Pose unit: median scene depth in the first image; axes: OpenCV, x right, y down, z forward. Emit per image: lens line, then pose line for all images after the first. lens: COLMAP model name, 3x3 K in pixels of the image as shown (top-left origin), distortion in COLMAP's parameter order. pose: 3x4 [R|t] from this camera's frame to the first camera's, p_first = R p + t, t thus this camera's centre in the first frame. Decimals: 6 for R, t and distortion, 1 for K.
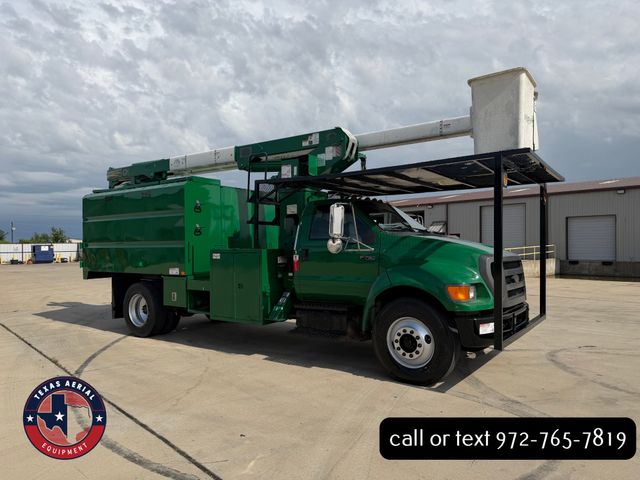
lens RADIAL K [[454.6, 0, 320.7], [0, 454.6, 243.1], [0, 0, 1]] dist [0.046561, -0.050612]
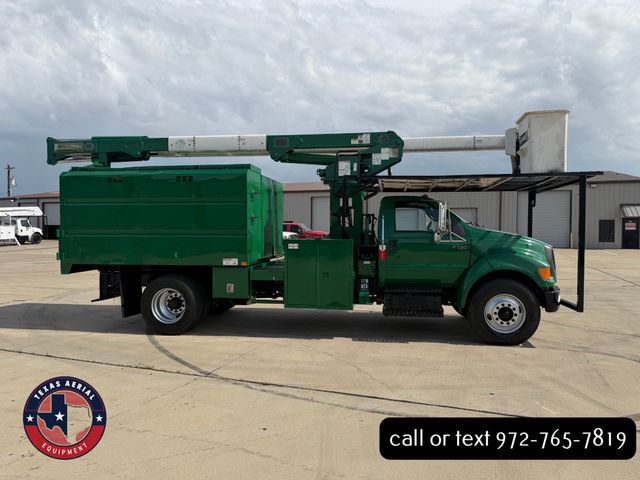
lens RADIAL K [[454.6, 0, 321.1], [0, 454.6, 241.2], [0, 0, 1]] dist [0.046561, -0.050612]
pose [[0.892112, -0.000830, 0.451814, -0.583557], [-0.011755, 0.999617, 0.025046, -0.008035], [-0.451661, -0.027655, 0.891761, 0.061216]]
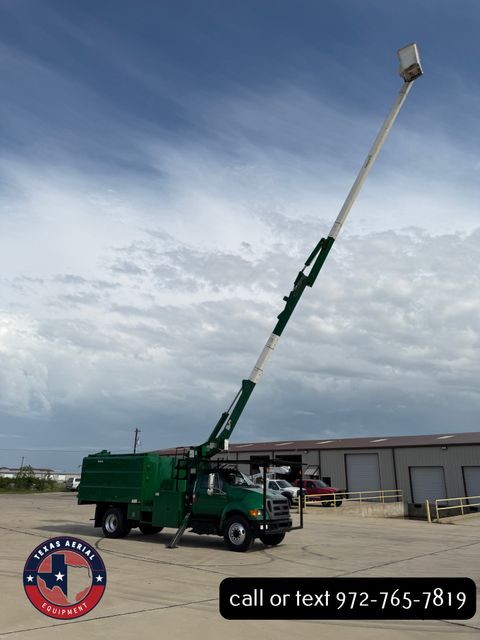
lens RADIAL K [[463.6, 0, 236.0], [0, 463.6, 314.3], [0, 0, 1]] dist [0.036537, -0.040651]
pose [[0.998830, 0.038249, 0.029606, 0.044974], [-0.026201, 0.942377, -0.333525, -0.045751], [-0.040657, 0.332359, 0.942276, -1.302592]]
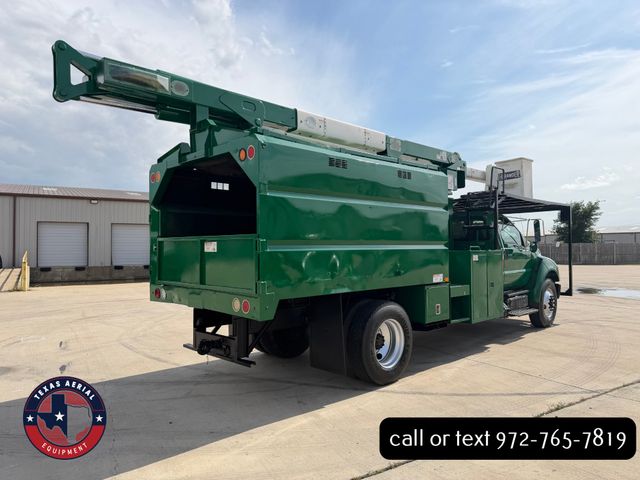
lens RADIAL K [[458.4, 0, 325.9], [0, 458.4, 237.5], [0, 0, 1]] dist [0.037467, -0.034773]
pose [[0.175571, 0.028345, 0.984059, -1.171038], [-0.000666, 0.999589, -0.028673, 0.012173], [-0.984467, 0.004378, 0.175517, 1.054380]]
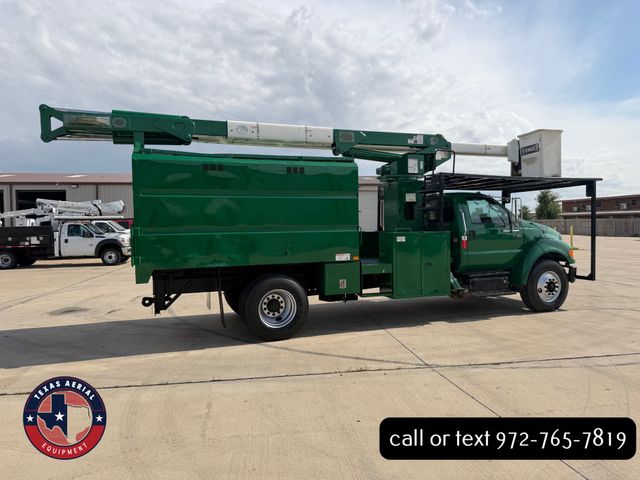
lens RADIAL K [[454.6, 0, 324.1], [0, 454.6, 237.8], [0, 0, 1]] dist [0.046561, -0.050612]
pose [[0.570523, -0.023709, 0.820939, -1.109304], [0.005410, 0.999670, 0.025110, -0.001645], [-0.821264, -0.009884, 0.570463, 0.500591]]
